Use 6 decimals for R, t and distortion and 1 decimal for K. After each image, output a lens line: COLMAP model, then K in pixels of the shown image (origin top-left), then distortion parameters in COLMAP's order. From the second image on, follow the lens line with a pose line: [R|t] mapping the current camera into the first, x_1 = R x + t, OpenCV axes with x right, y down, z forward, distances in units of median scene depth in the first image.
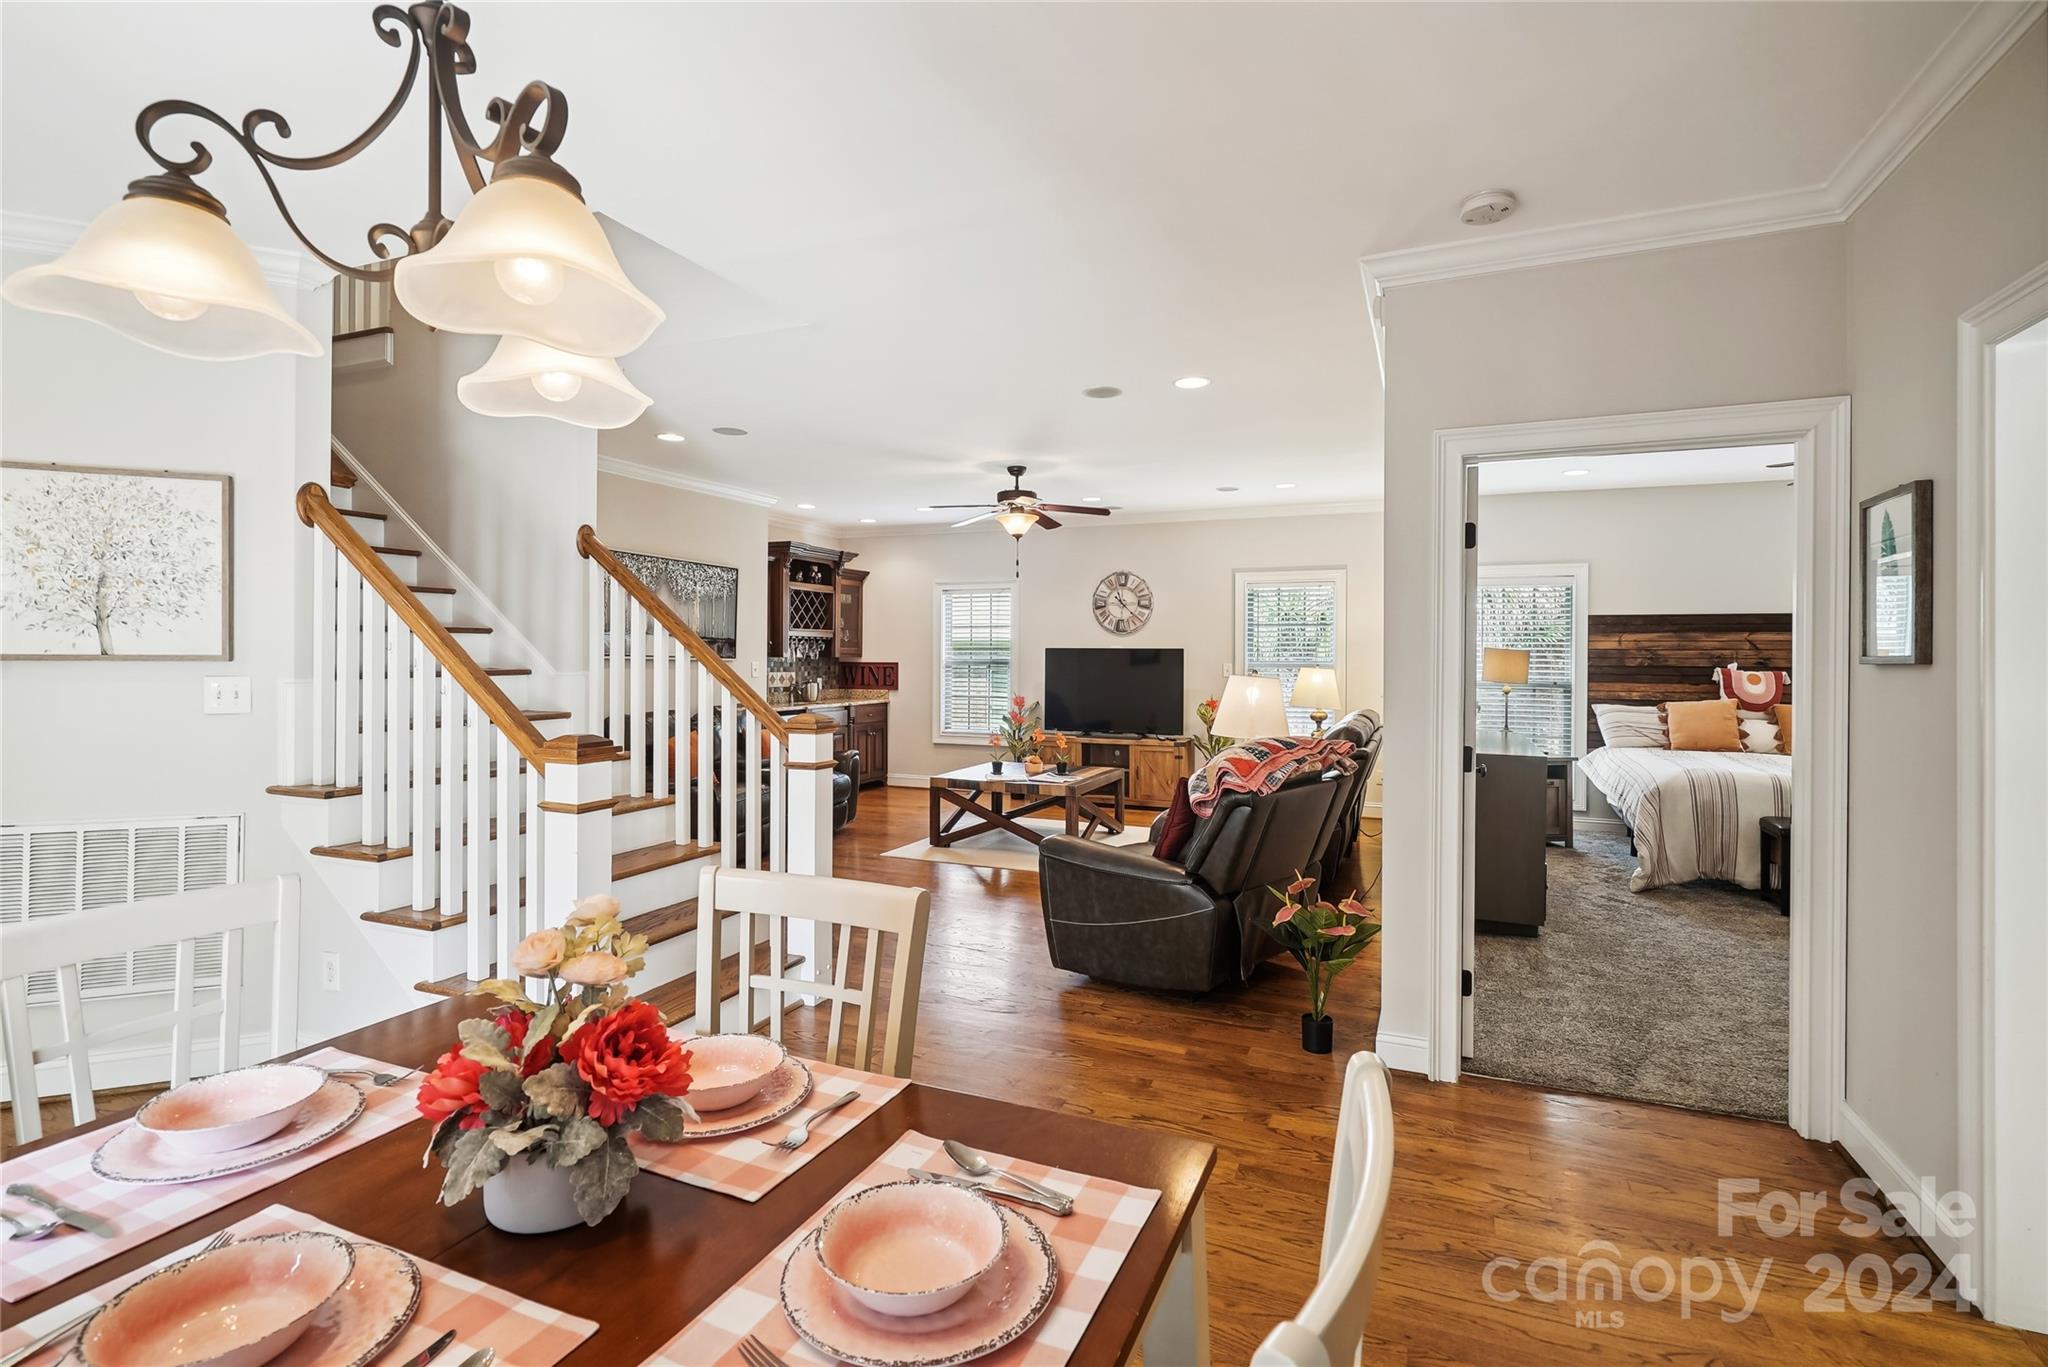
lens RADIAL K [[963.8, 0, 1028.2], [0, 963.8, 651.4], [0, 0, 1]] dist [-0.000654, -0.000718]
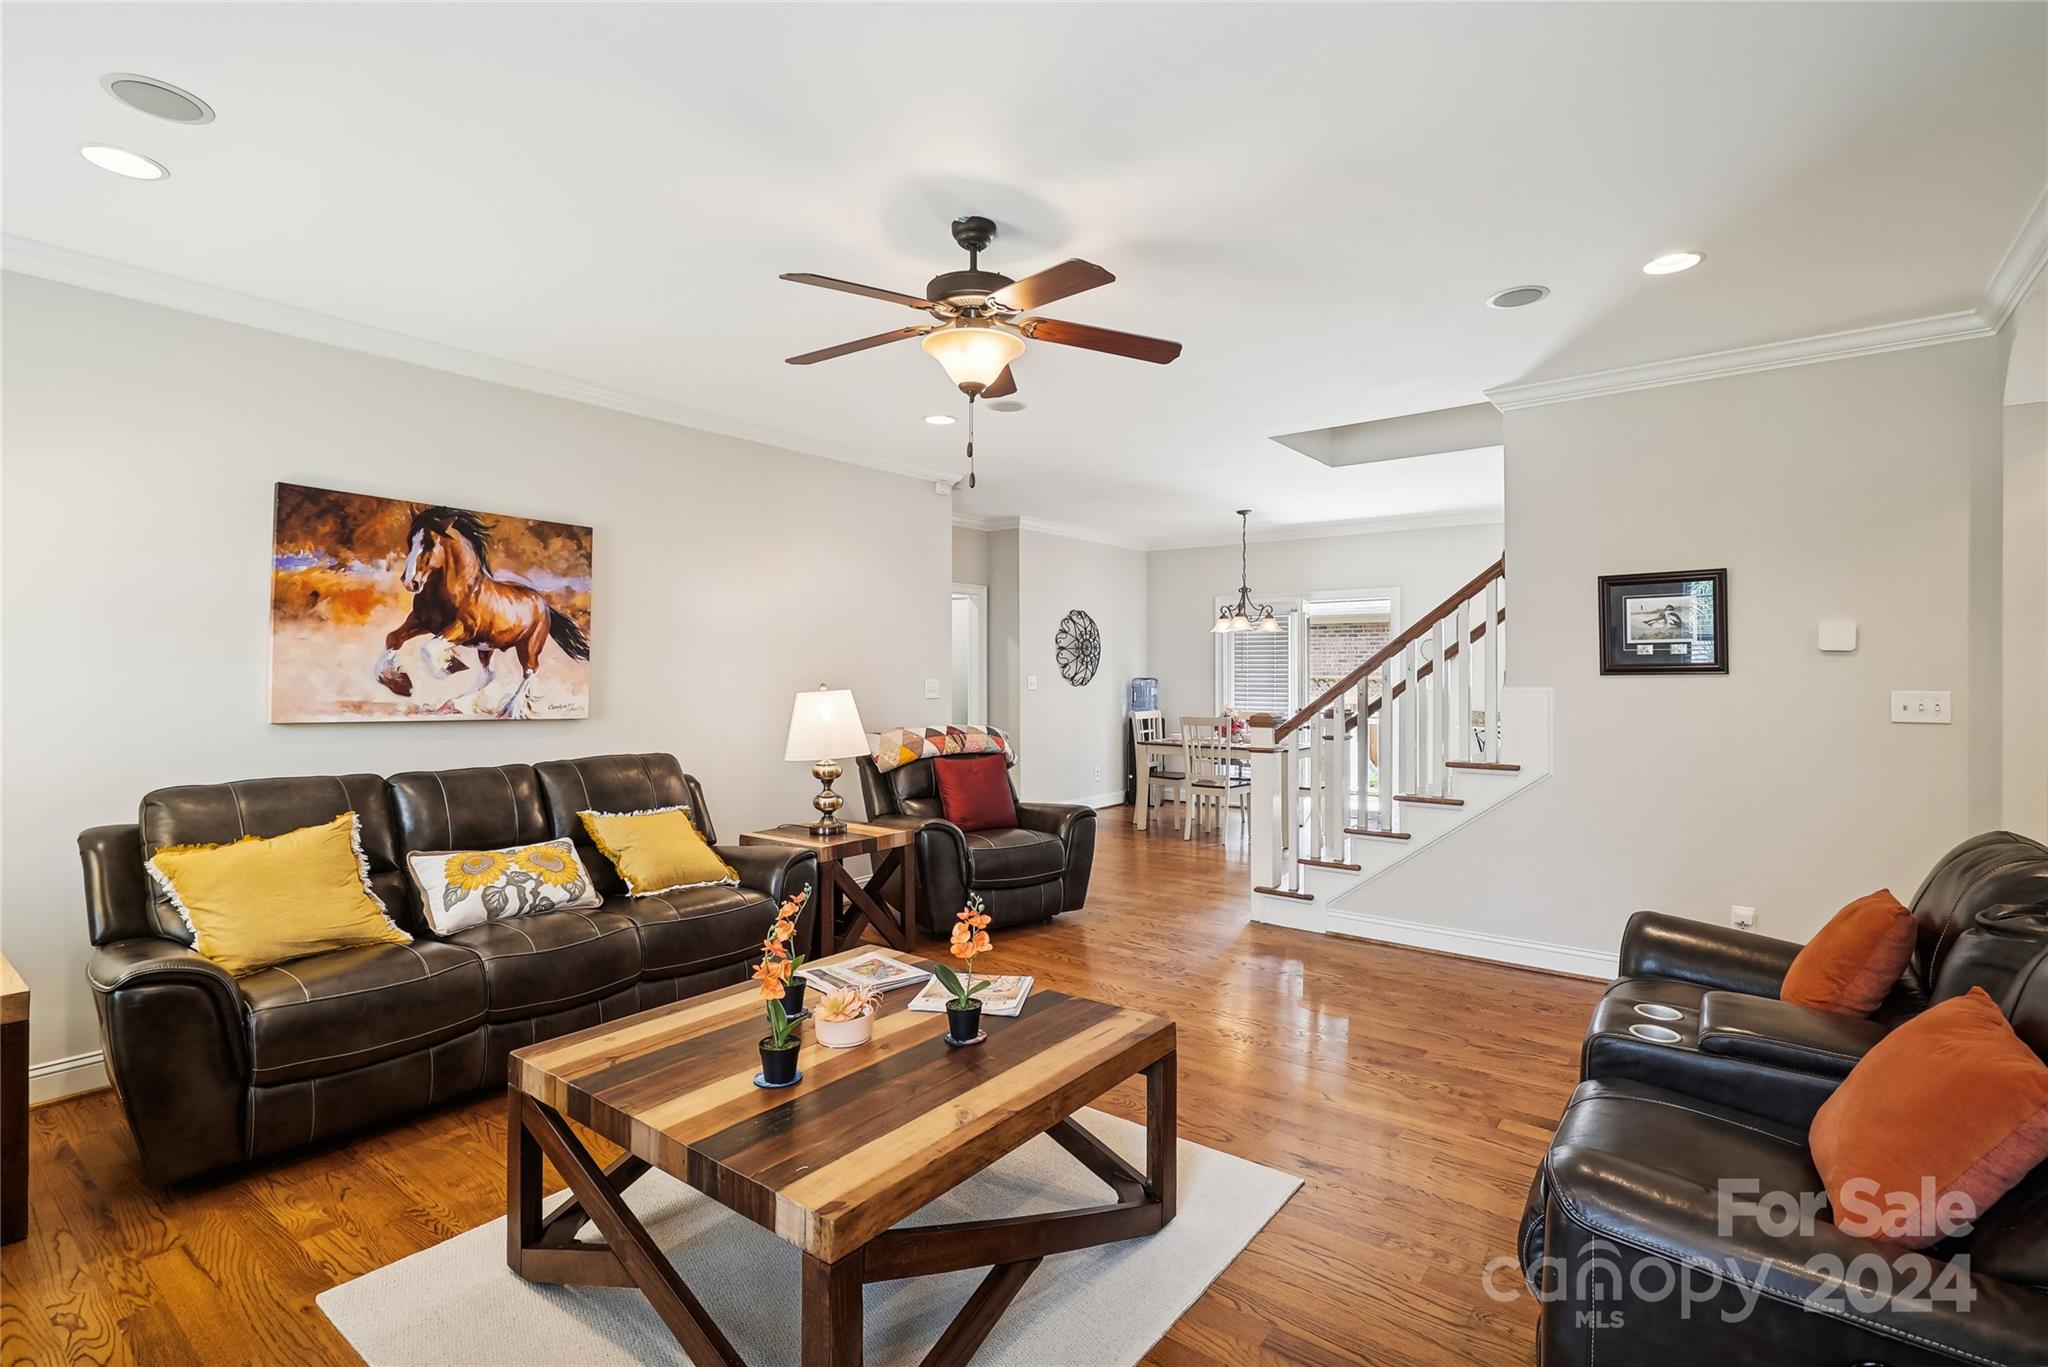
lens RADIAL K [[948.2, 0, 1036.0], [0, 948.2, 665.8], [0, 0, 1]] dist [0.000006, -0.000181]
pose [[-0.968370, -0.006230, 0.249443, -0.110200], [-0.007790, 0.999956, -0.005266, 0.003470], [-0.249399, -0.007043, -0.968375, 1.074101]]
